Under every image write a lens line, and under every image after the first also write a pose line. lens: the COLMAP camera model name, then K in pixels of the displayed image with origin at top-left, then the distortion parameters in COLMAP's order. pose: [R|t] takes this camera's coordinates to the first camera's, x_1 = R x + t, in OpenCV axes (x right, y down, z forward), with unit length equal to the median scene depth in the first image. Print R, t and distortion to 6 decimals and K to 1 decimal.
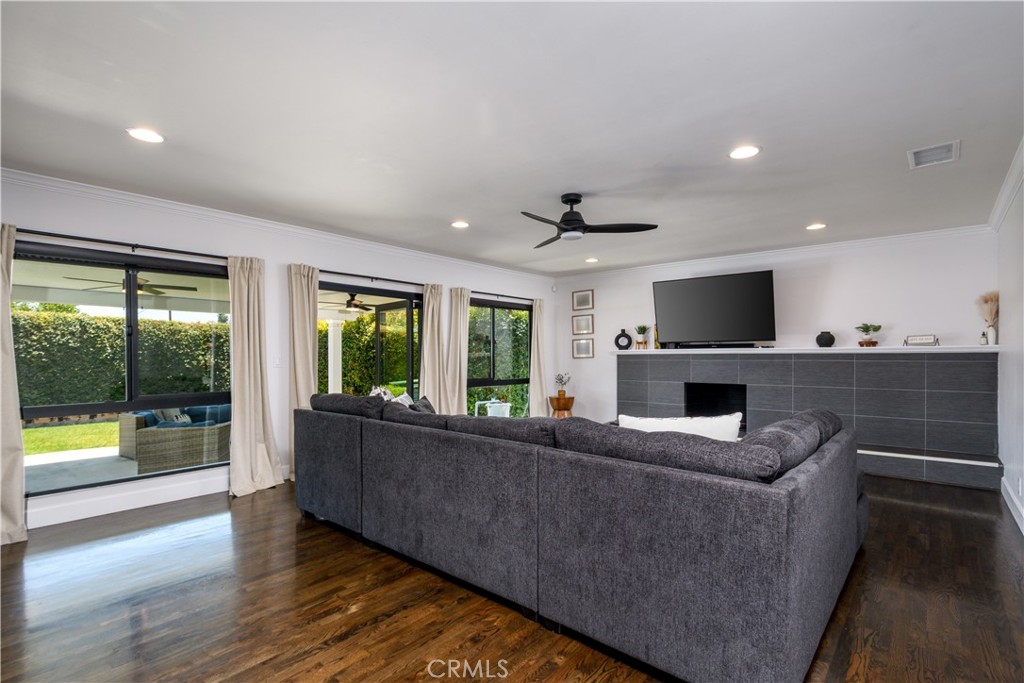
lens RADIAL K [[494.0, 0, 496.6], [0, 494.0, 361.9], [0, 0, 1]] dist [0.005310, 0.000889]
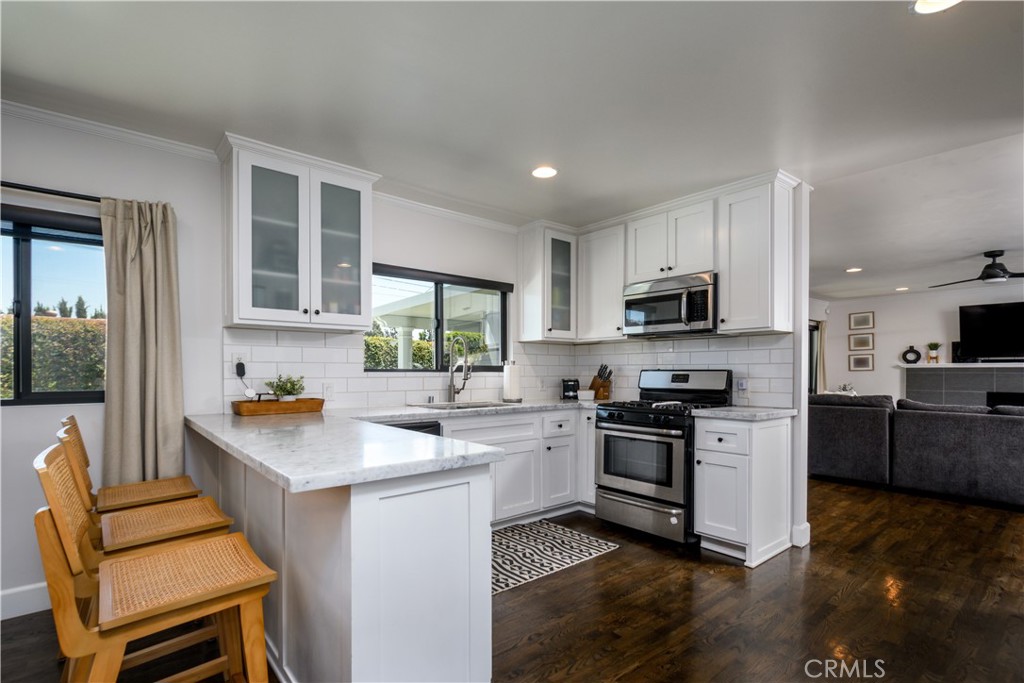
lens RADIAL K [[494.0, 0, 487.2], [0, 494.0, 371.5], [0, 0, 1]] dist [0.005310, 0.000889]
pose [[0.984215, 0.002079, -0.176967, -0.519738], [-0.003376, 0.999970, -0.007031, 0.004661], [0.176947, 0.007518, 0.984192, -0.314229]]
